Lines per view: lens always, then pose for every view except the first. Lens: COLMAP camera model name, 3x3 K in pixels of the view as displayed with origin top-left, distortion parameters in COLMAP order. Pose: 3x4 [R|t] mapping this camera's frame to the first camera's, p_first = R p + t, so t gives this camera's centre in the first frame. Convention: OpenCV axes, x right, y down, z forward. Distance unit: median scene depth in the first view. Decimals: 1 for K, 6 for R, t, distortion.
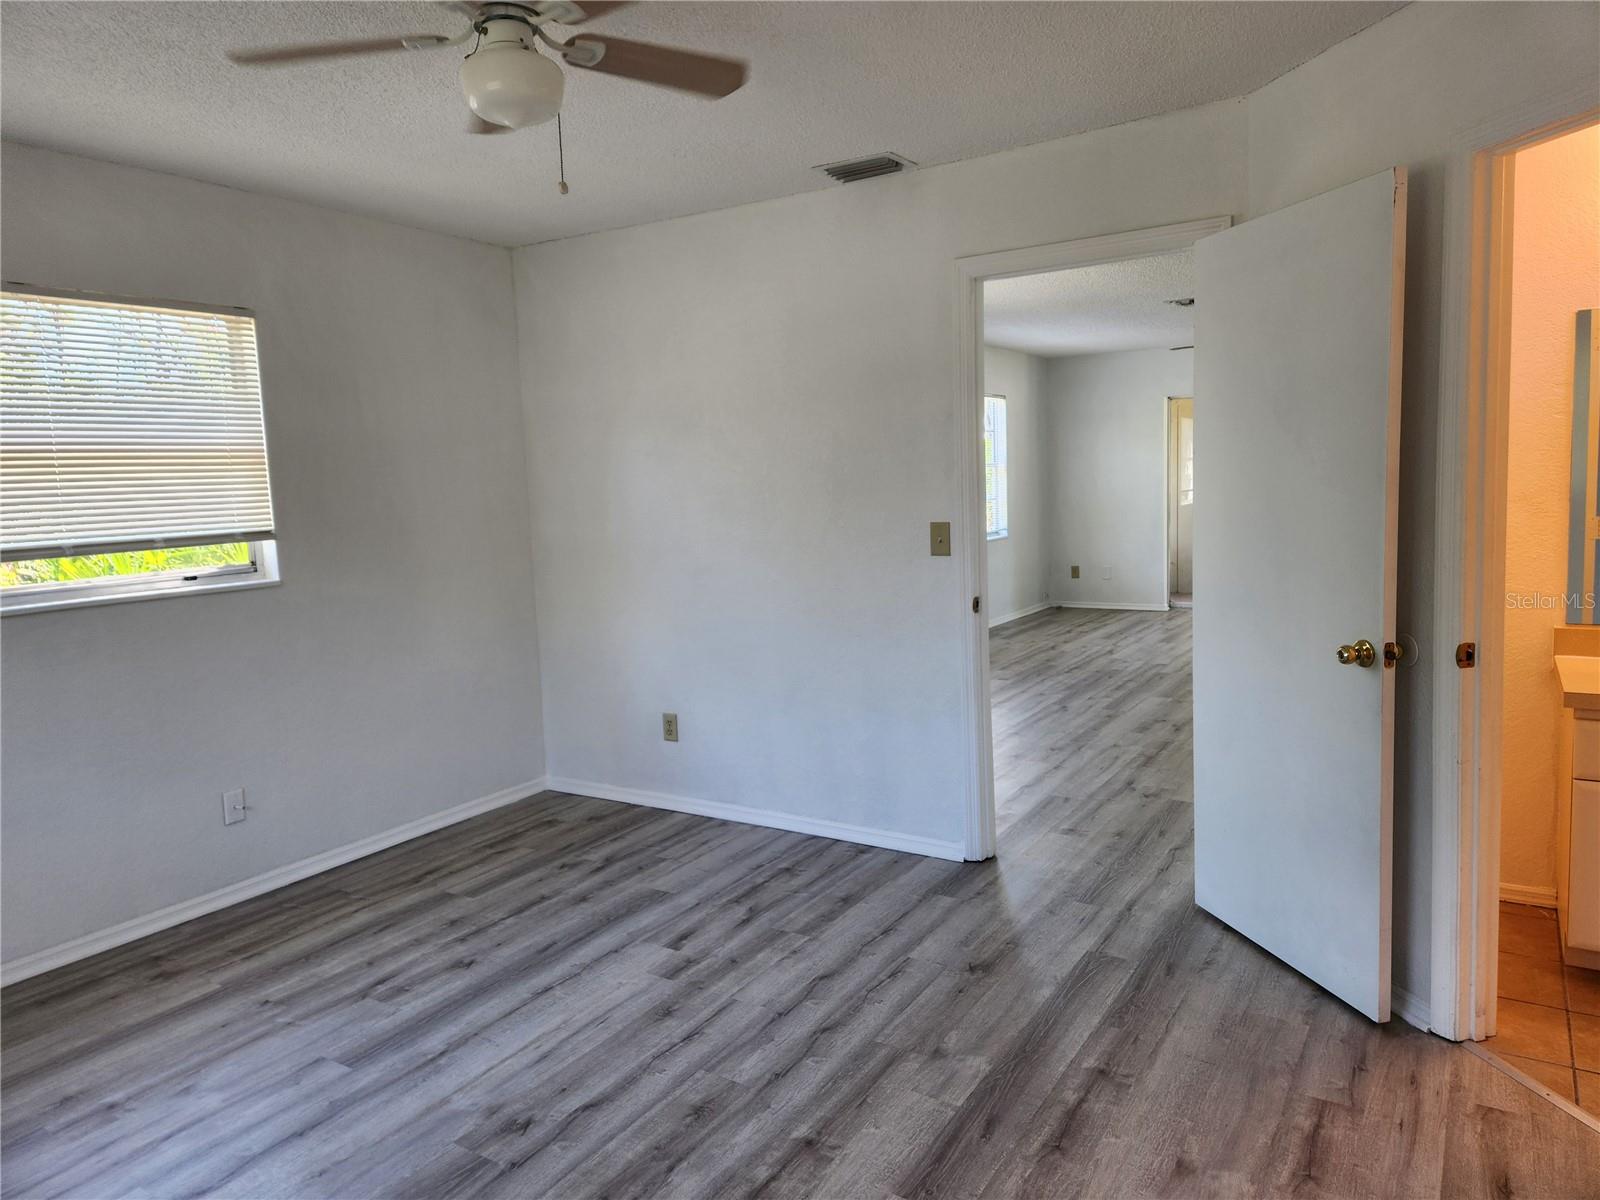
lens RADIAL K [[1066.6, 0, 798.9], [0, 1066.6, 589.2], [0, 0, 1]] dist [0.090766, -0.078225]
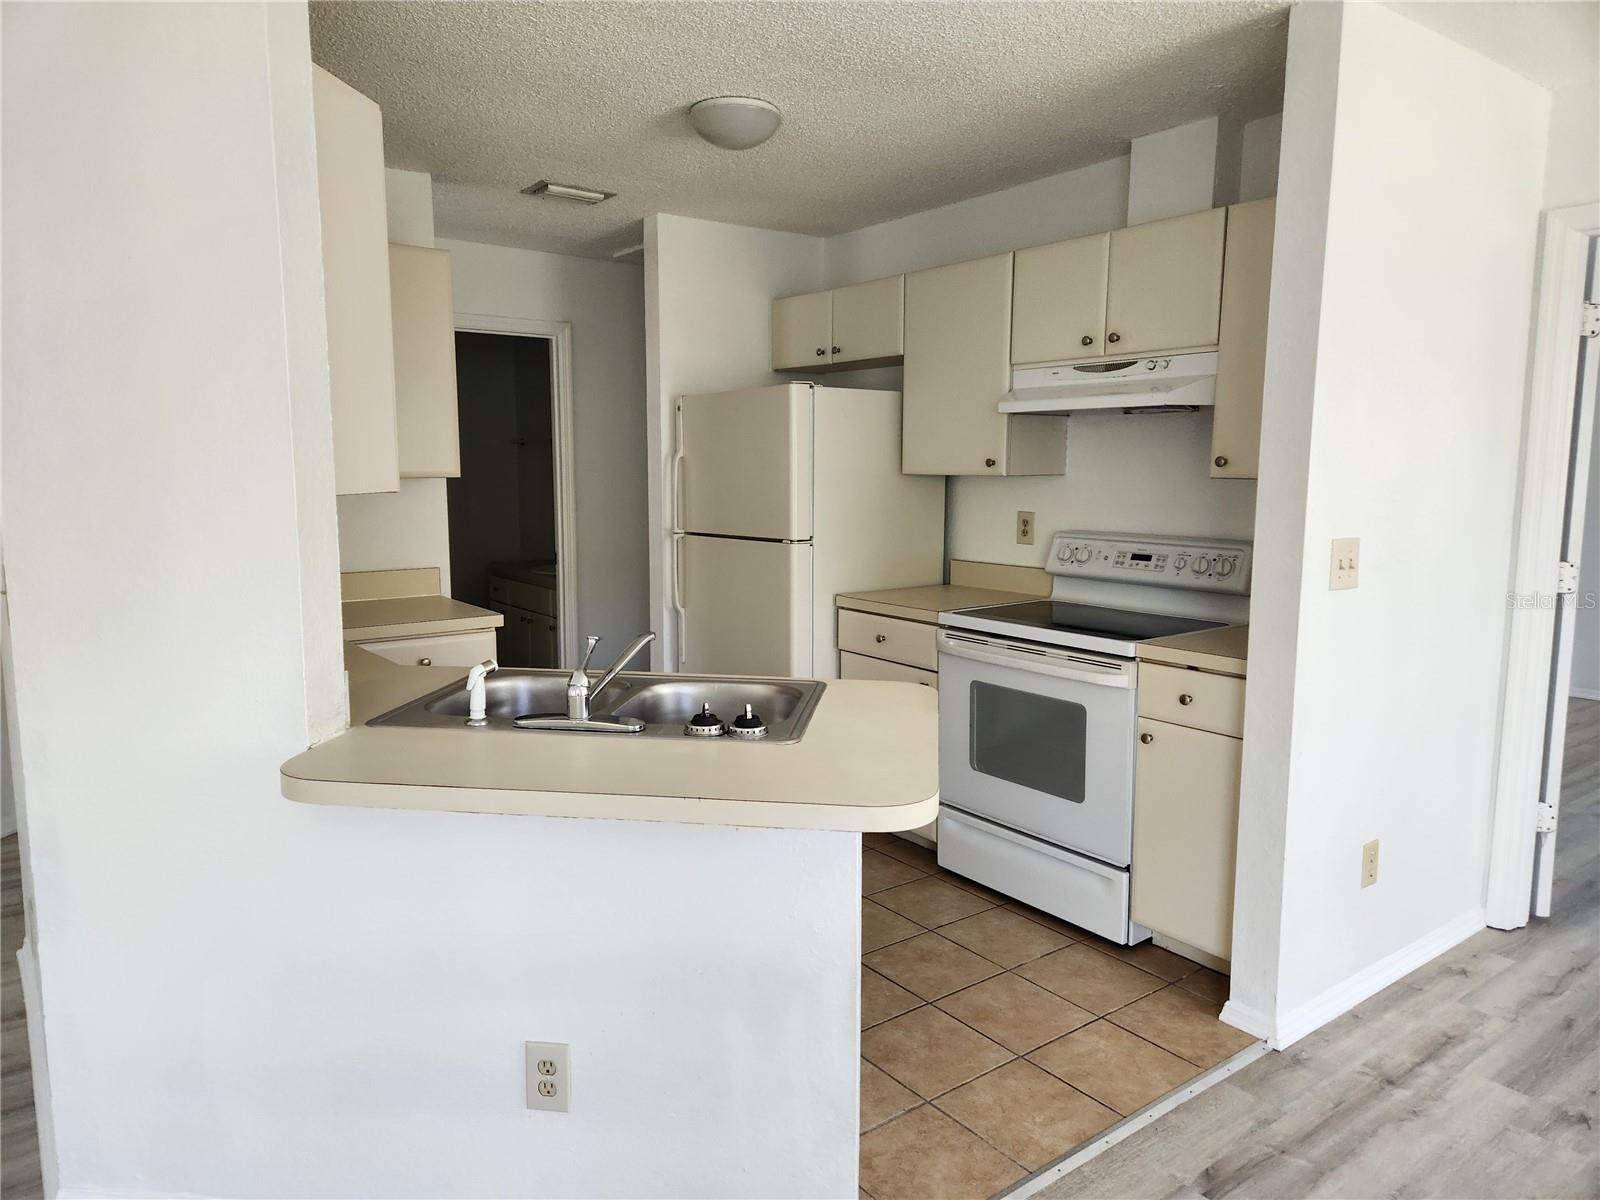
lens RADIAL K [[1066.6, 0, 798.9], [0, 1066.6, 589.2], [0, 0, 1]] dist [0.090766, -0.078225]
pose [[-0.936671, -0.002227, 0.350204, 0.258481], [0.073836, 0.976247, 0.203693, -0.100549], [-0.342339, 0.216651, -0.914257, 0.817500]]
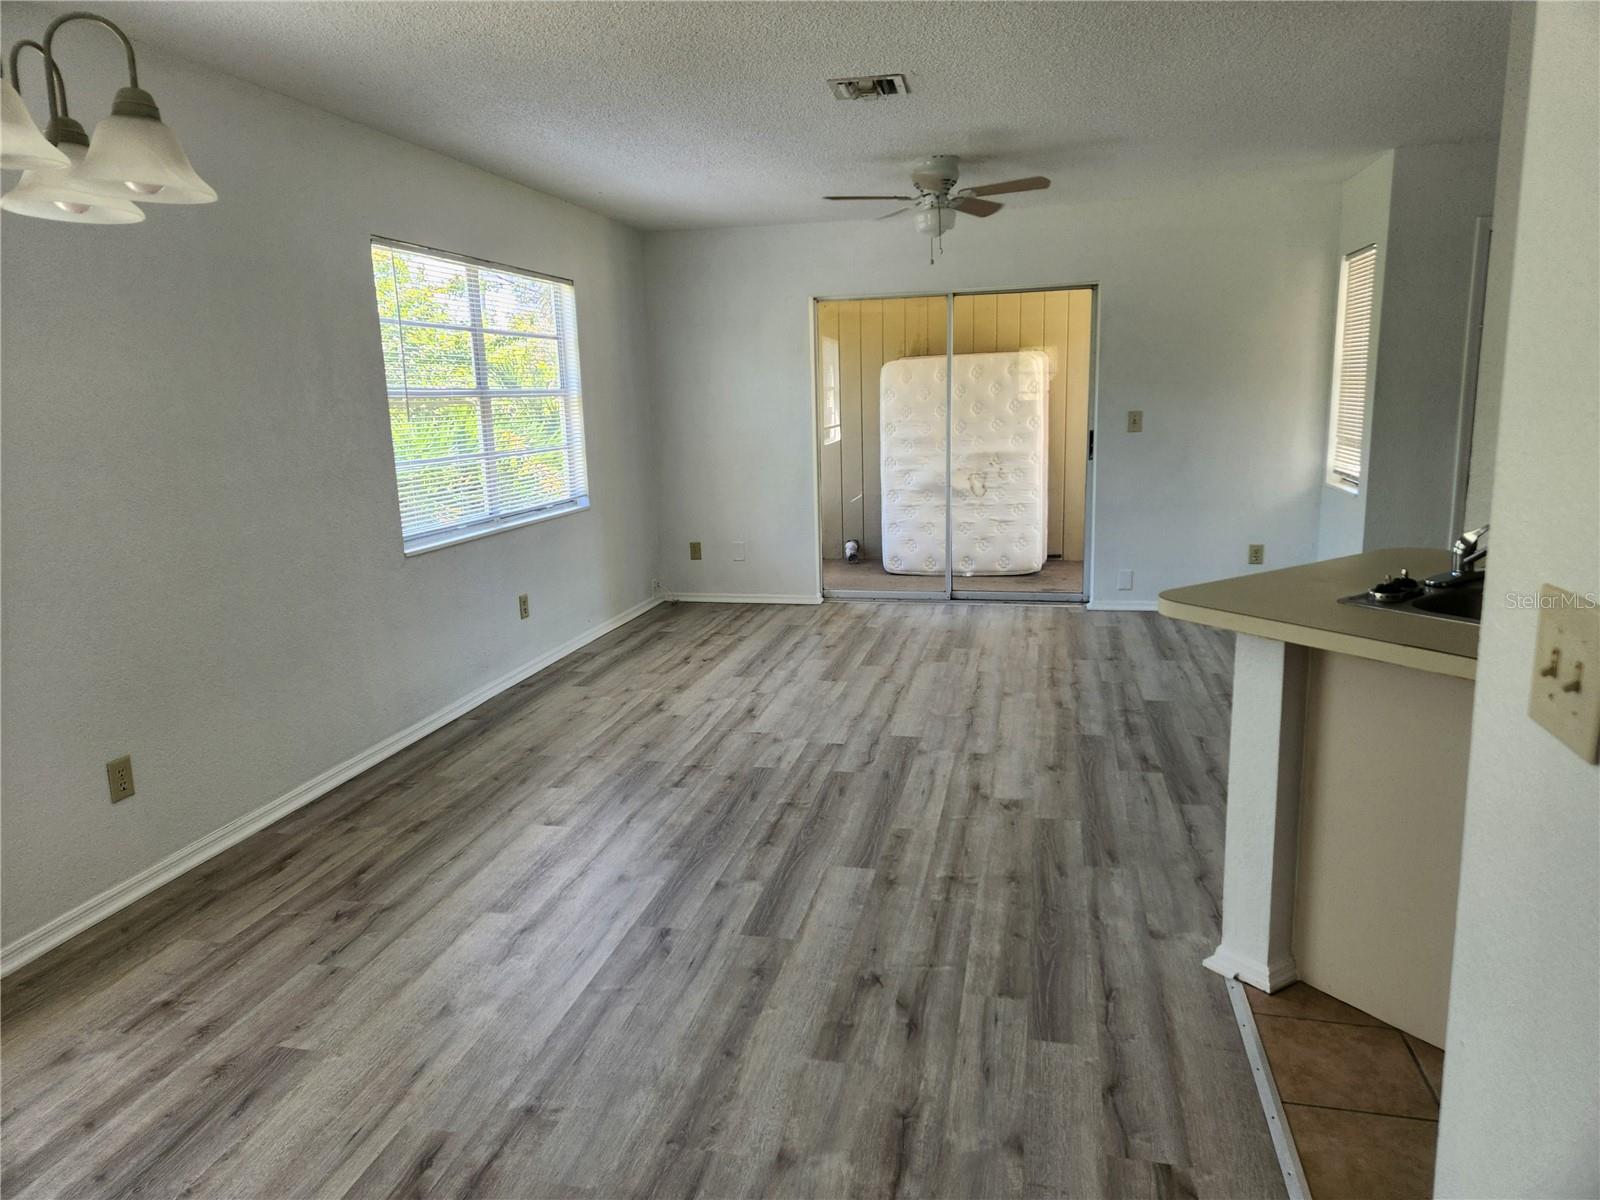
lens RADIAL K [[1058.3, 0, 803.8], [0, 1058.3, 595.6], [0, 0, 1]] dist [0.089724, -0.081013]
pose [[0.941302, -0.050994, 0.333692, 0.114994], [0.025532, 0.996448, 0.080253, -0.050059], [-0.336599, -0.067022, 0.939260, 0.407496]]
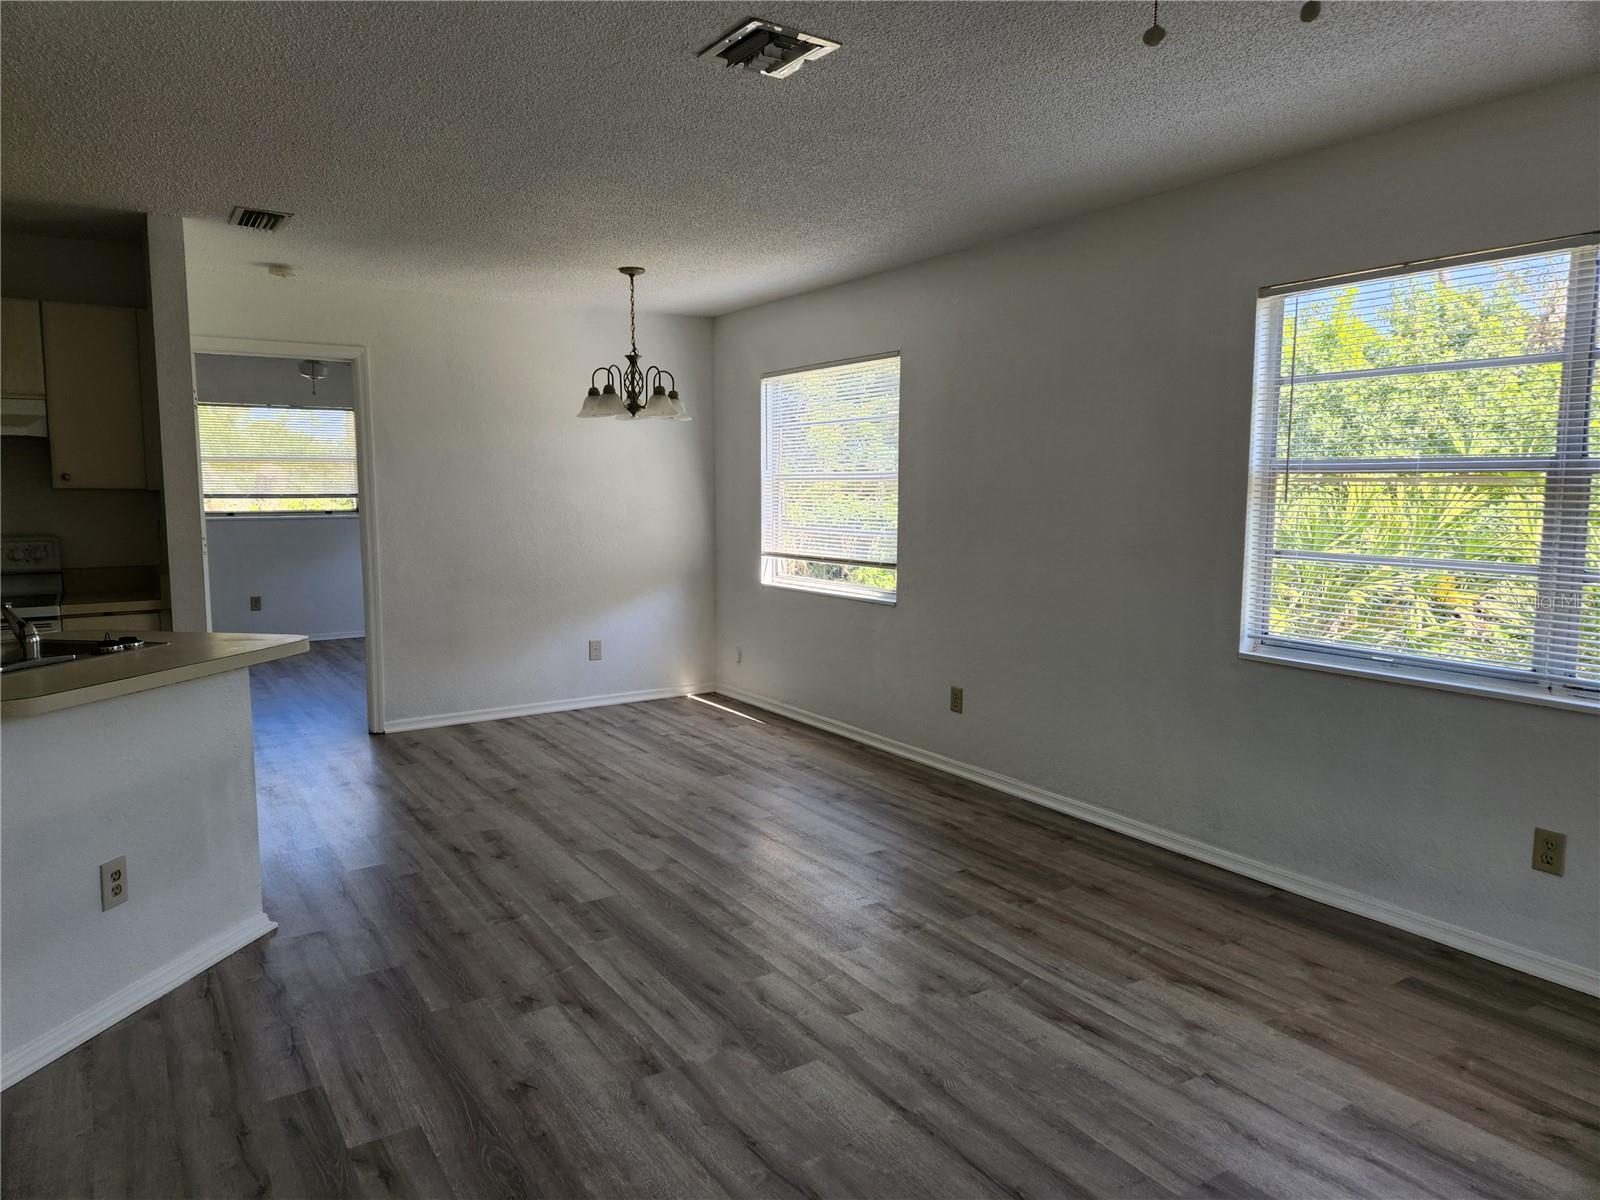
lens RADIAL K [[1056.1, 0, 778.2], [0, 1056.1, 595.0], [0, 0, 1]] dist [0.088135, -0.080974]
pose [[-0.425758, 0.139260, -0.894057, 0.575847], [-0.075552, 0.979164, 0.188495, -0.126052], [0.901678, 0.147801, -0.406365, 0.956900]]
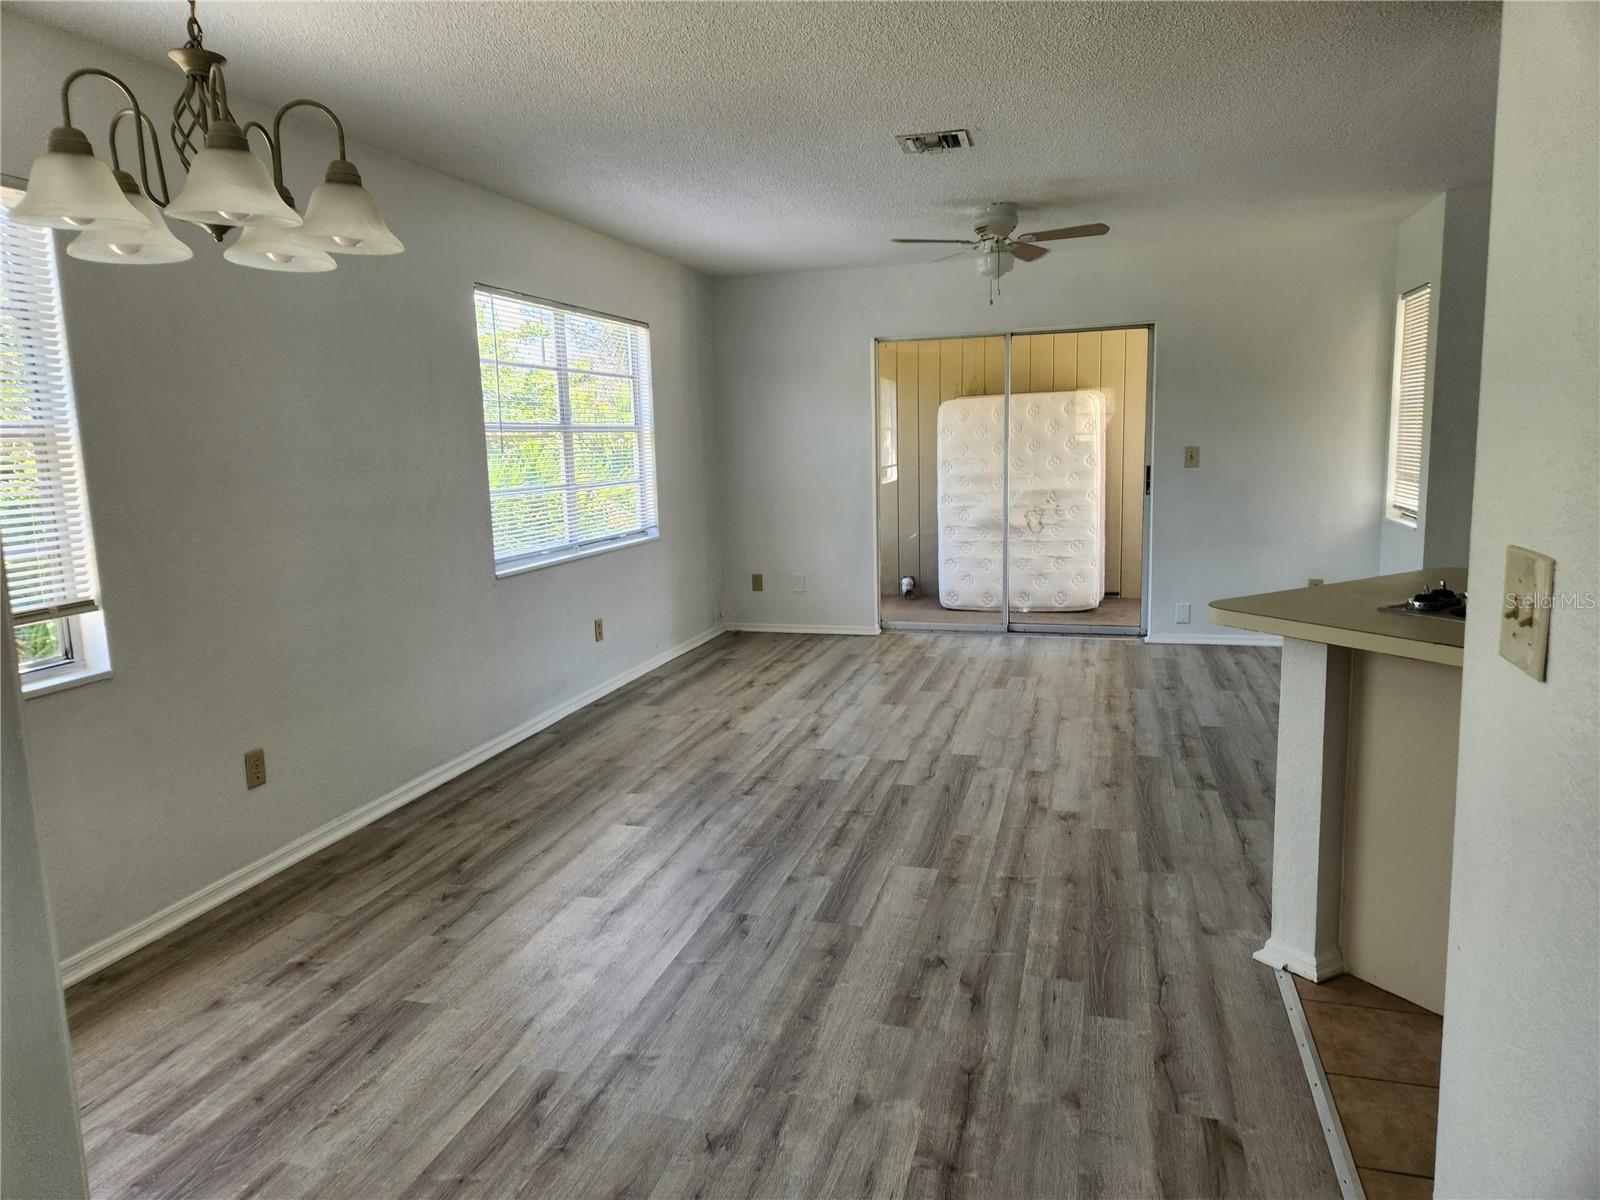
lens RADIAL K [[1069.9, 0, 793.6], [0, 1069.9, 601.3], [0, 0, 1]] dist [0.081372, -0.080078]
pose [[0.959110, -0.030139, 0.281424, 0.097944], [0.018991, 0.998926, 0.042256, -0.041069], [-0.282395, -0.035184, 0.958653, 0.379878]]
